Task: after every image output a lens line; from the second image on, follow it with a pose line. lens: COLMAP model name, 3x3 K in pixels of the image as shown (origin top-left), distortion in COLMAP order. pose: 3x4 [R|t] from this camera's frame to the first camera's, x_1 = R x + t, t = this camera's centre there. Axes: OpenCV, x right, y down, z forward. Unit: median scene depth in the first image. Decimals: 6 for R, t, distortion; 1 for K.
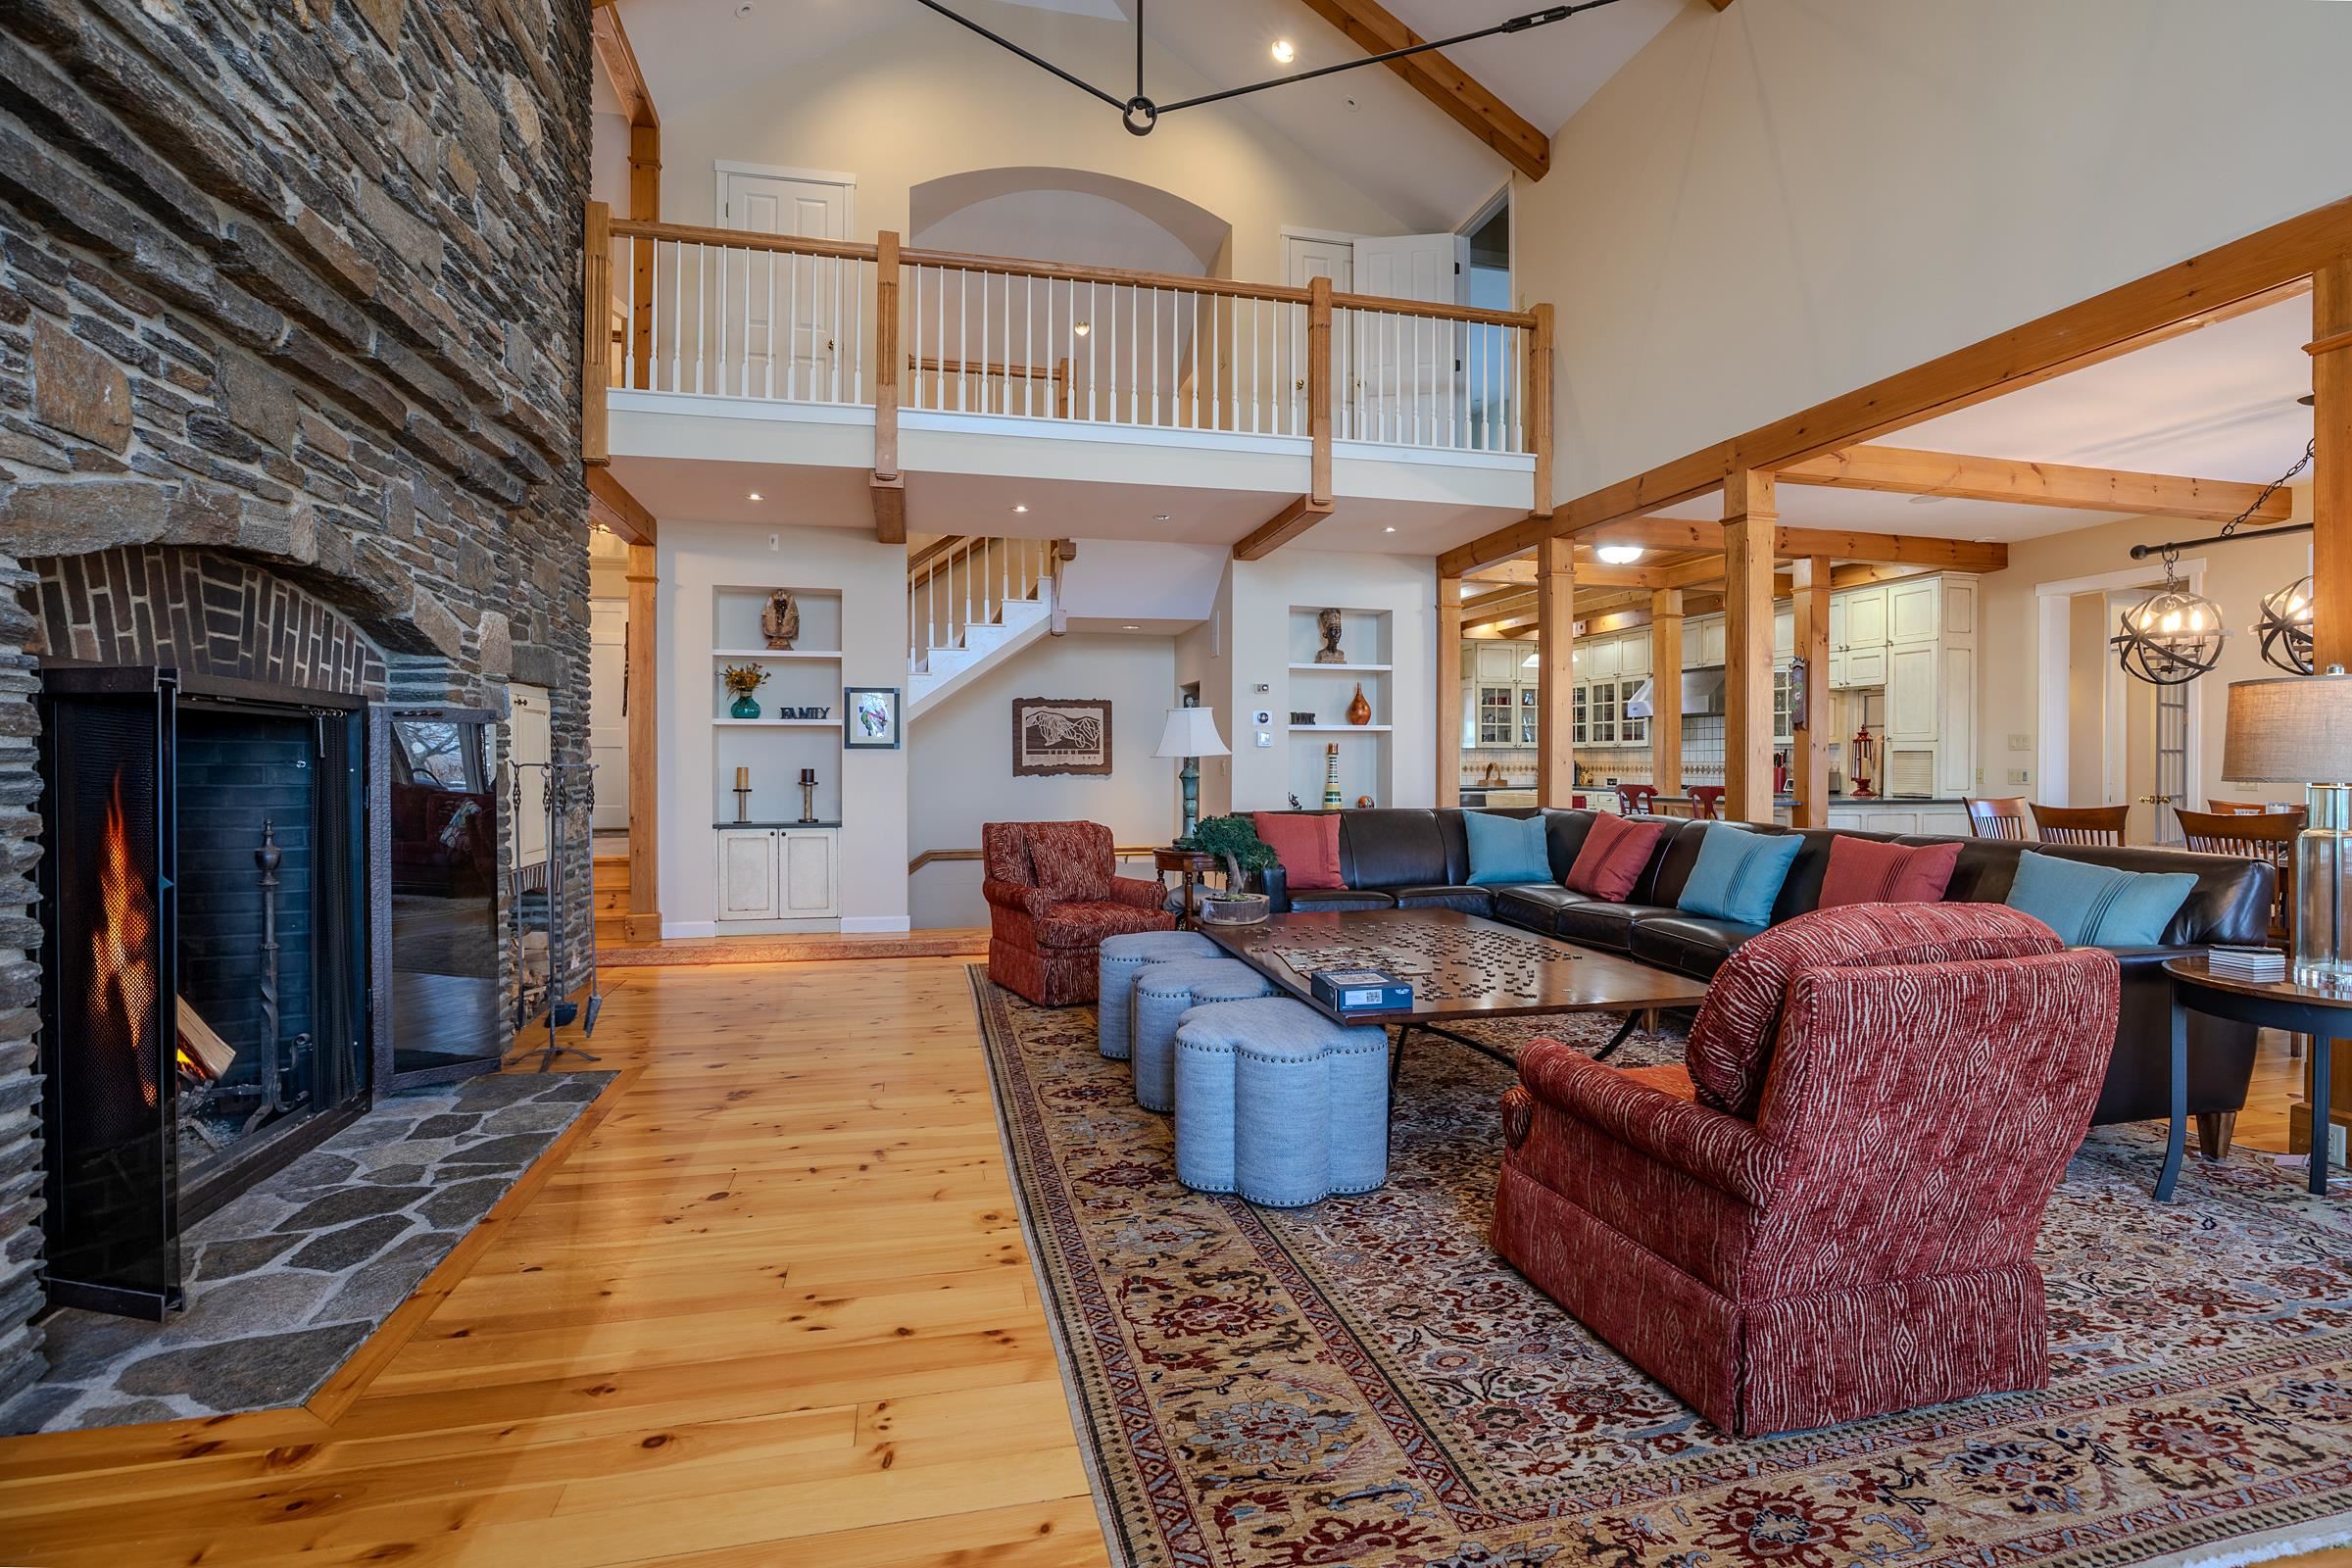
lens RADIAL K [[1156.0, 0, 1218.1], [0, 1156.0, 903.0], [0, 0, 1]] dist [-0.027175, 0.001877]
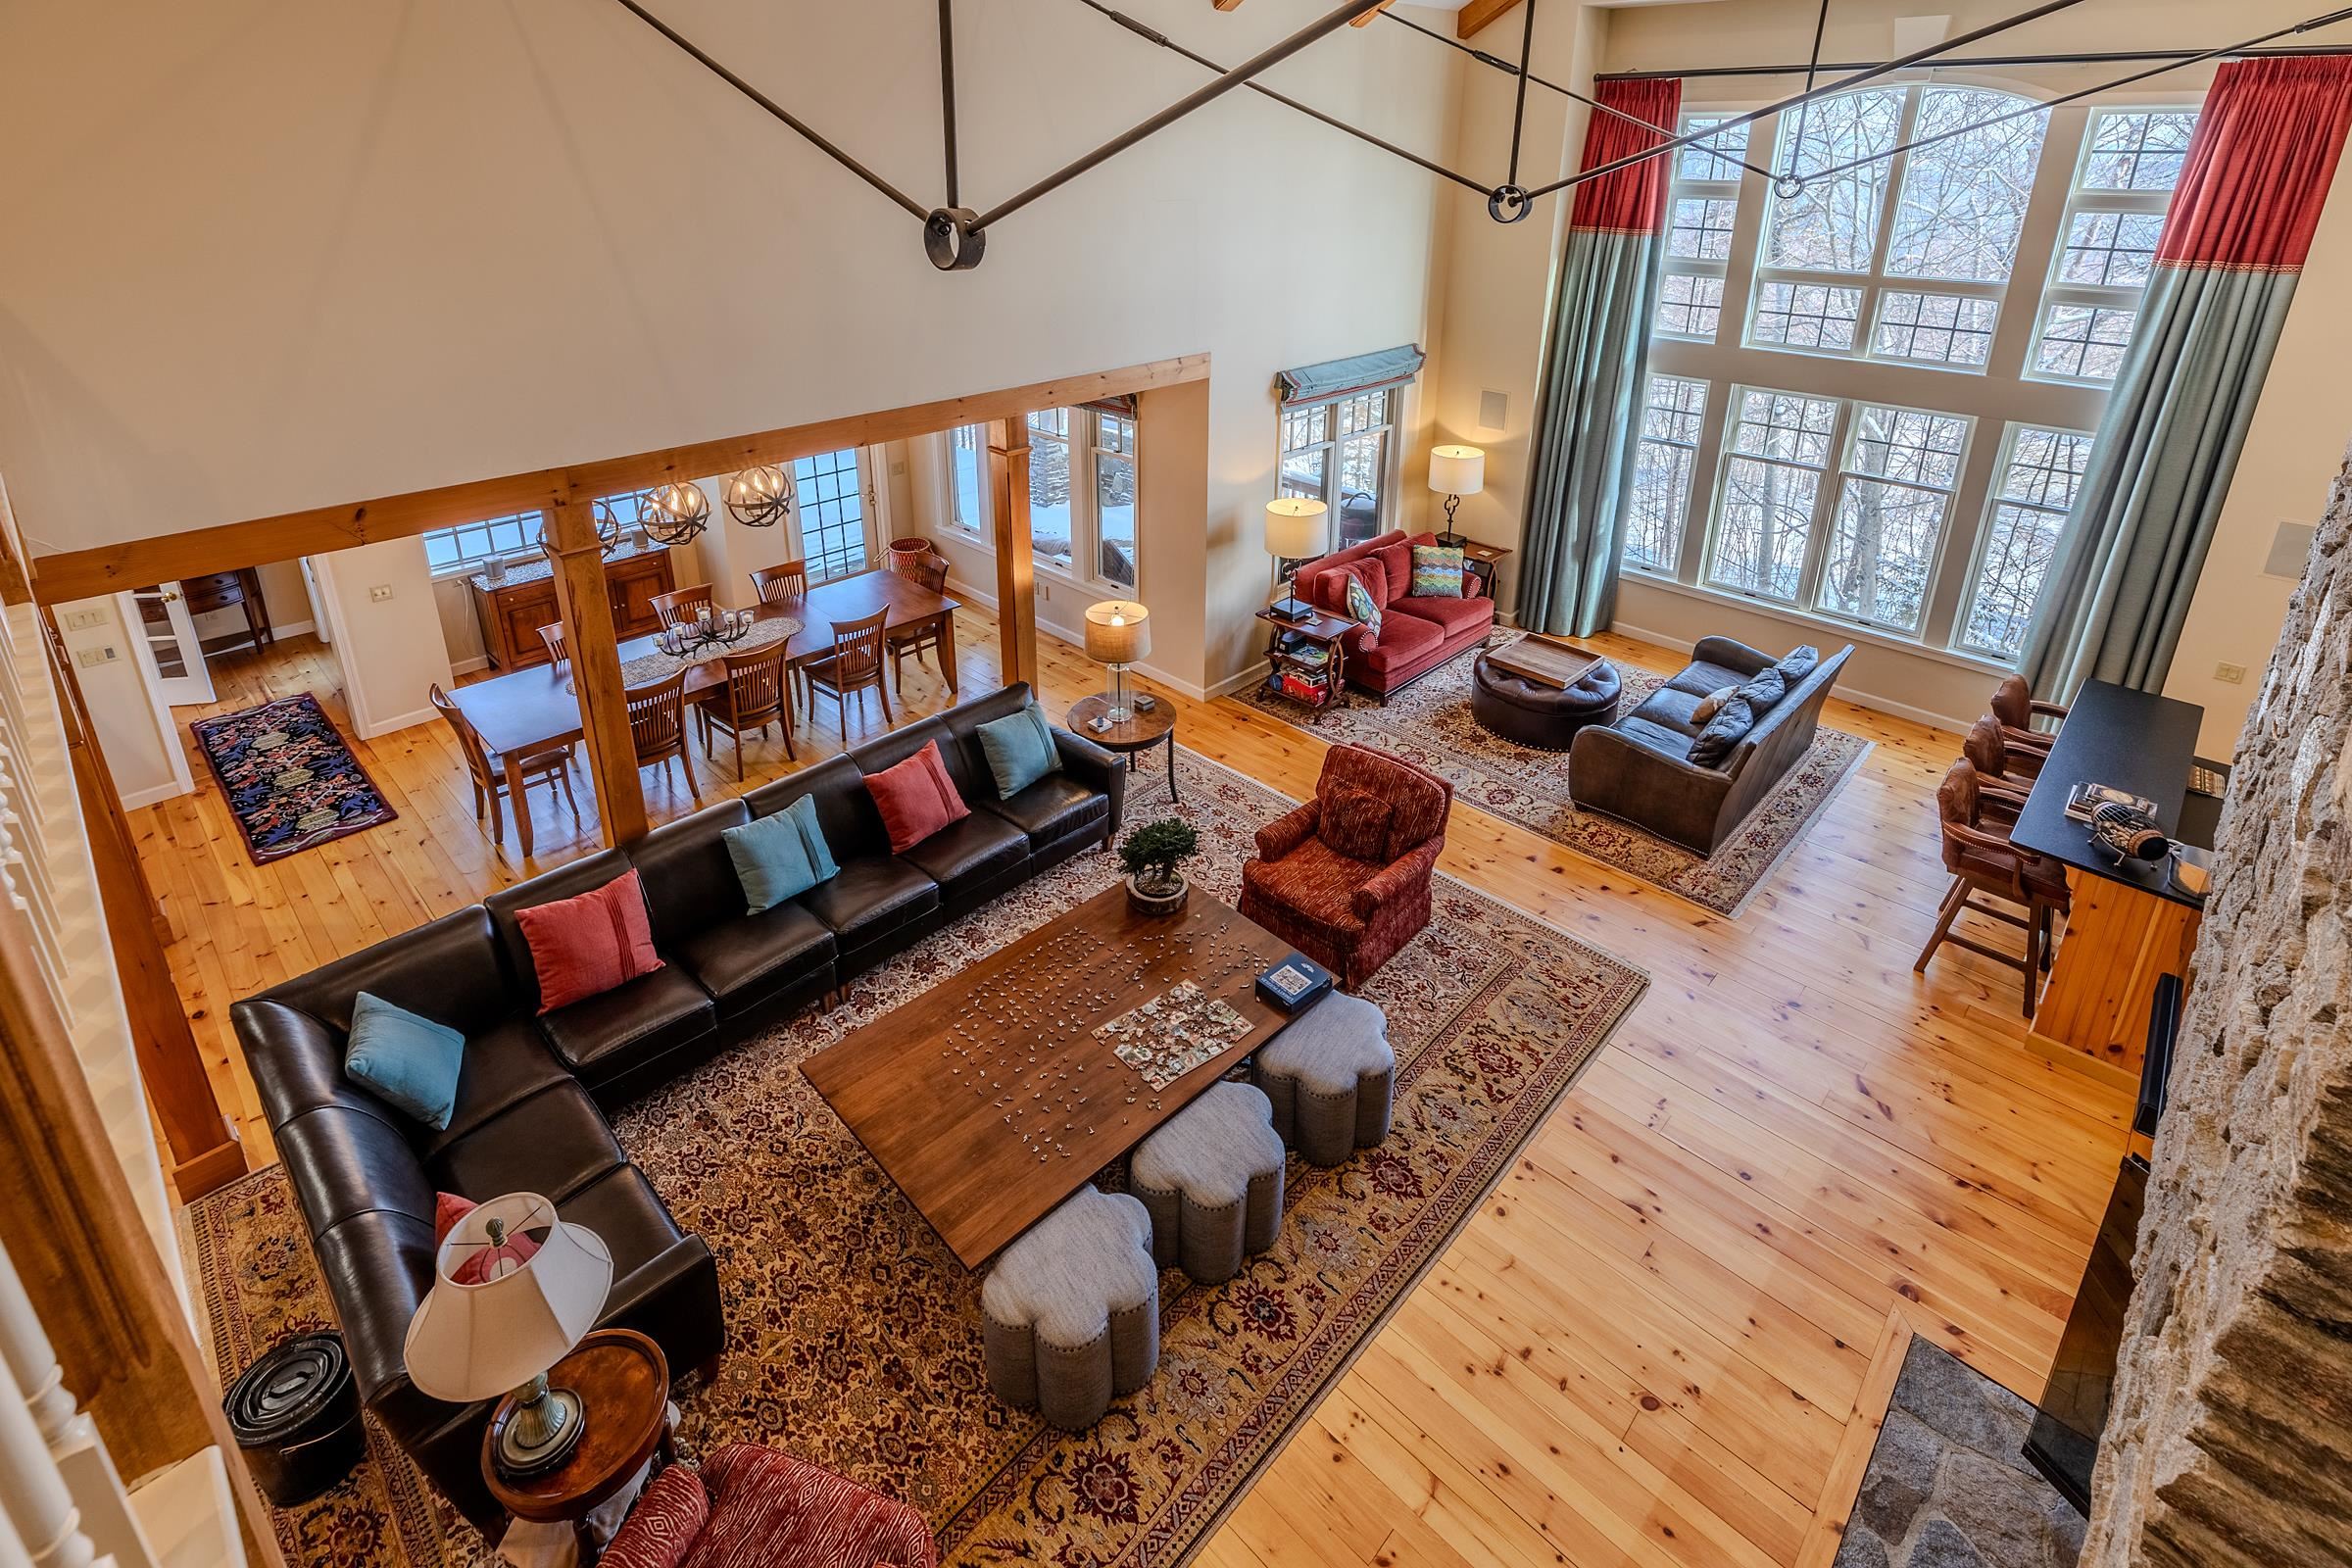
lens RADIAL K [[1096.2, 0, 1161.2], [0, 1096.2, 596.0], [0, 0, 1]] dist [0.004222, -0.000204]
pose [[-0.516600, -0.327480, 0.791126, -0.678760], [0.083058, 0.900444, 0.426968, -0.899271], [-0.852189, 0.286282, -0.437970, 1.428264]]
